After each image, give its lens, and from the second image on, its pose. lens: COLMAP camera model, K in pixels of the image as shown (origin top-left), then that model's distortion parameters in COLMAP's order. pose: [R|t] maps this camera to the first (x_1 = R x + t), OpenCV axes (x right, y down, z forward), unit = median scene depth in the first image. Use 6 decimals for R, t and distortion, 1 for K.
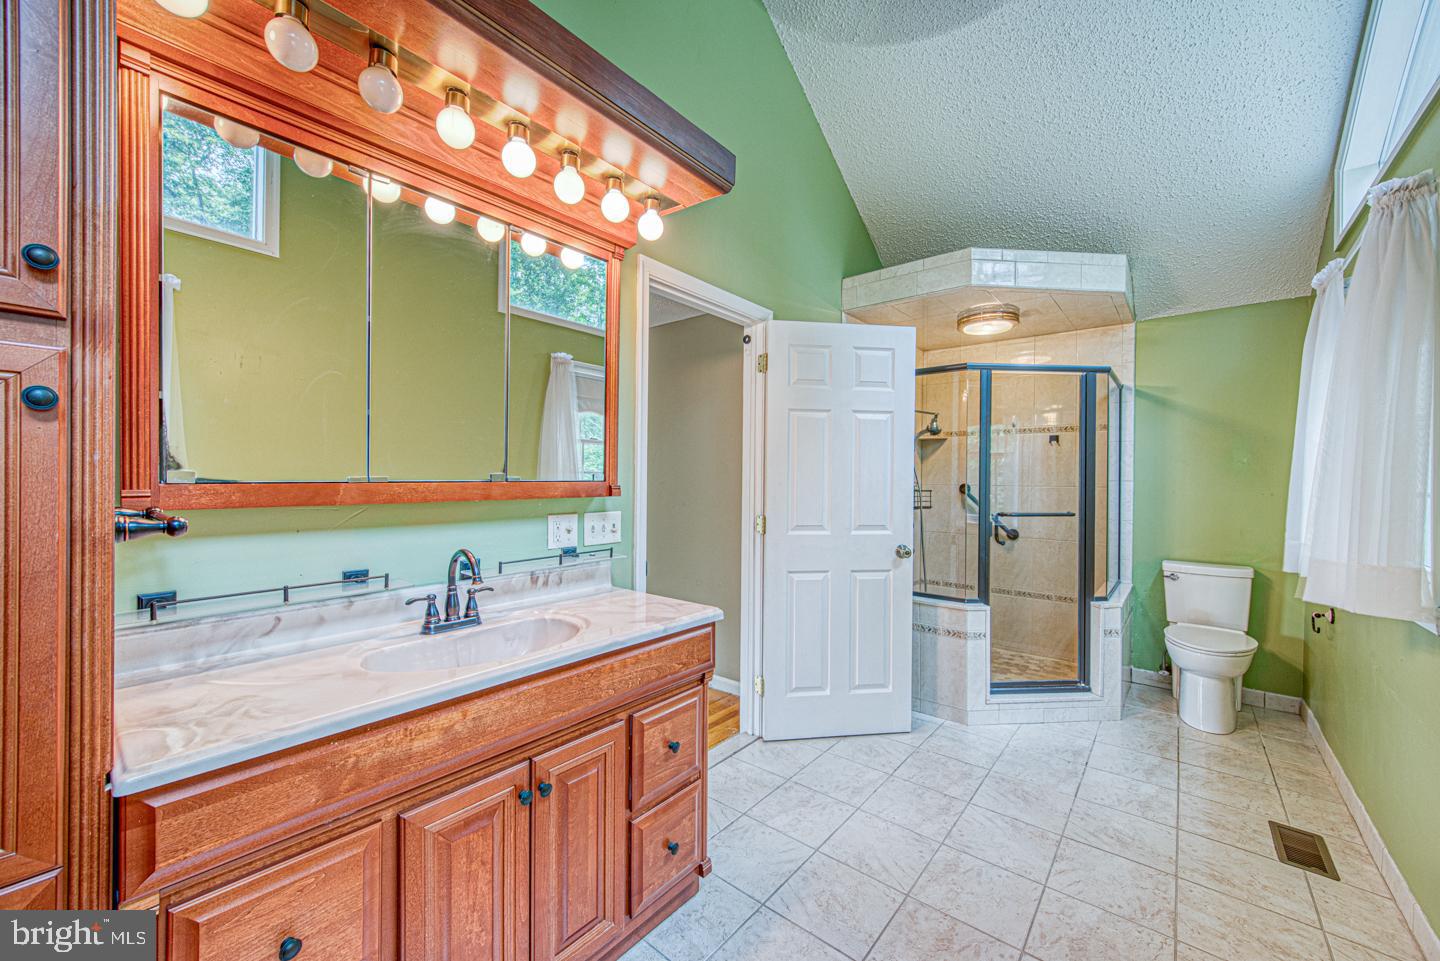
lens RADIAL K [[558.3, 0, 713.2], [0, 558.3, 480.5], [0, 0, 1]] dist [-0.007047, -0.002182]
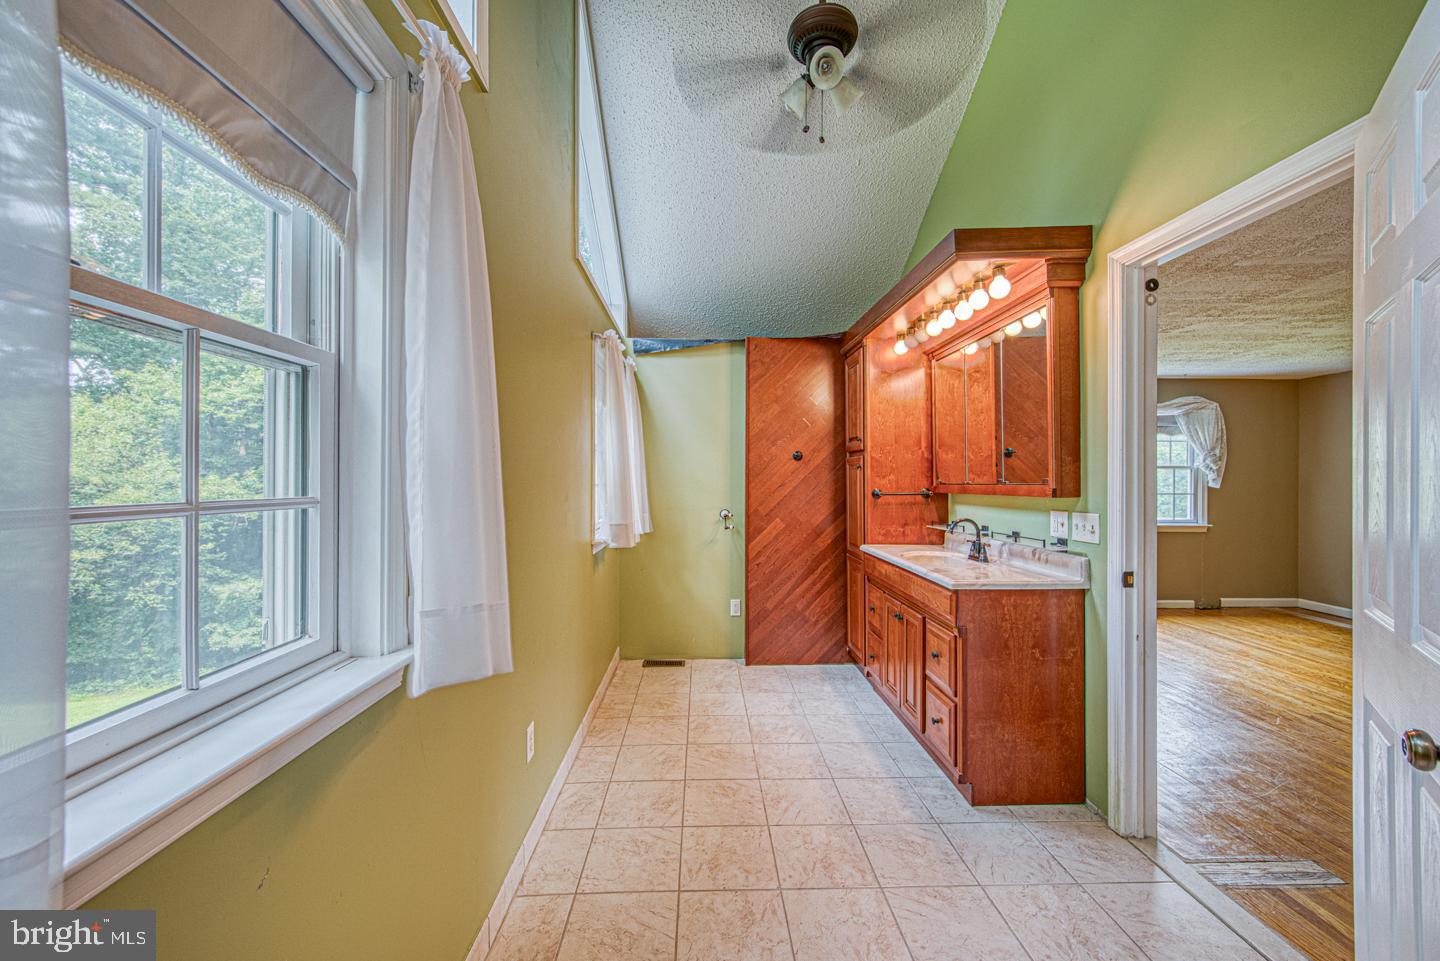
lens RADIAL K [[558.3, 0, 716.3], [0, 558.3, 481.2], [0, 0, 1]] dist [-0.007047, -0.002182]
pose [[-0.747506, -0.010876, -0.664166, 1.158210], [-0.009597, 0.999938, -0.005574, 0.007310], [0.664186, 0.002208, -0.747564, 1.431664]]
